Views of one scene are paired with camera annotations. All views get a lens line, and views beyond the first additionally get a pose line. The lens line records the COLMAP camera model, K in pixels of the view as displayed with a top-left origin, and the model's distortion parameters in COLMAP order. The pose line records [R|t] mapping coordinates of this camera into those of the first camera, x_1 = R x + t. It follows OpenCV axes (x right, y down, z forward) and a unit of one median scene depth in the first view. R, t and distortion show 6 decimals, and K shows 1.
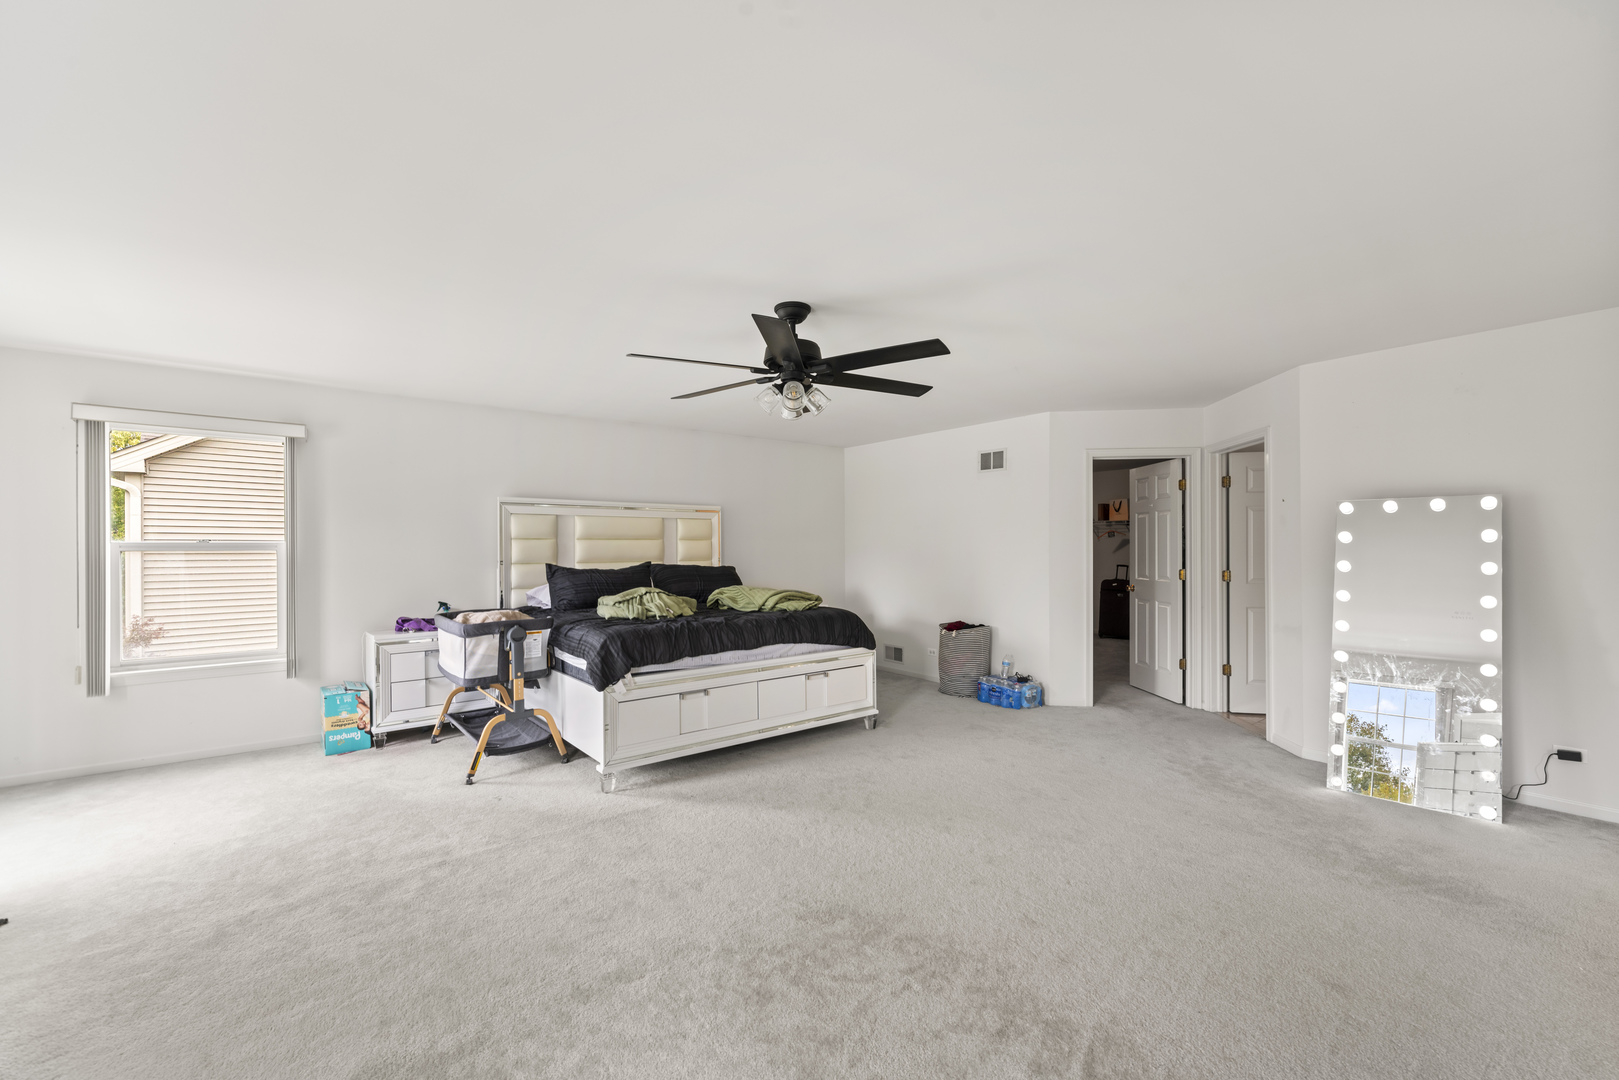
lens RADIAL K [[650.9, 0, 805.3], [0, 650.9, 553.5], [0, 0, 1]] dist [-0.001383, -0.000189]
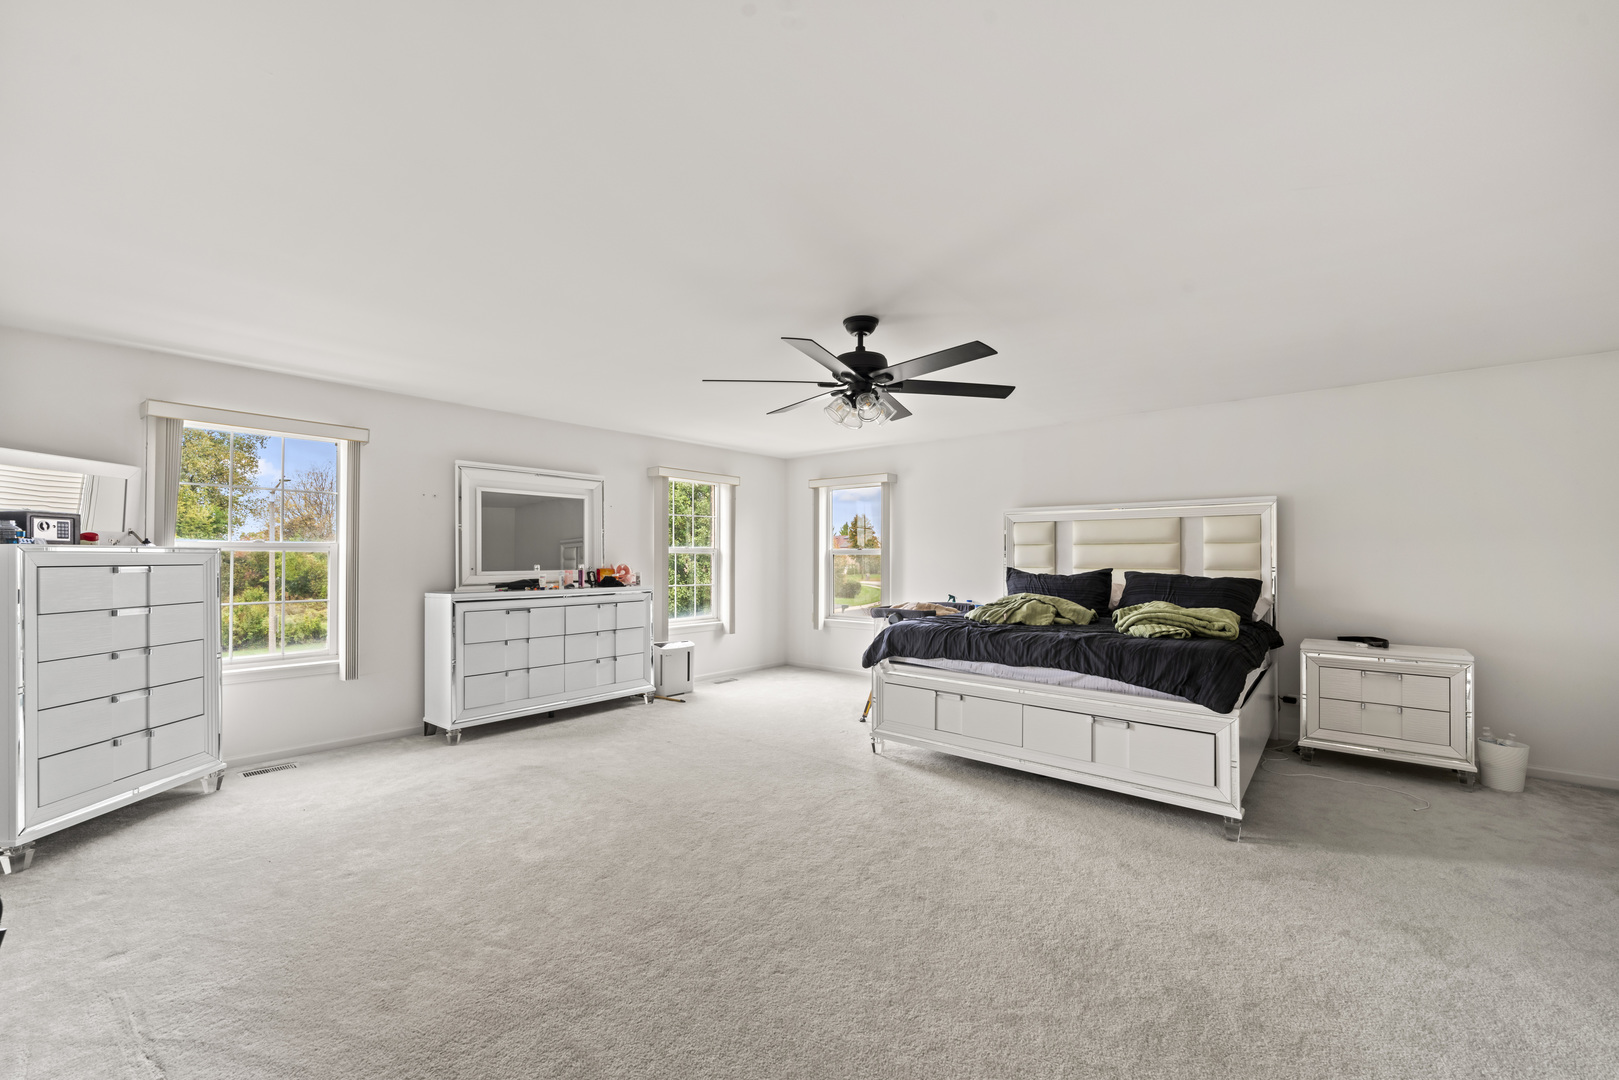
lens RADIAL K [[650.9, 0, 805.3], [0, 650.9, 553.5], [0, 0, 1]] dist [-0.001383, -0.000189]
pose [[0.190995, 0.002304, -0.981588, 0.701790], [-0.006653, 0.999977, 0.001053, -0.007878], [0.981569, 0.006330, 0.191006, 0.510890]]
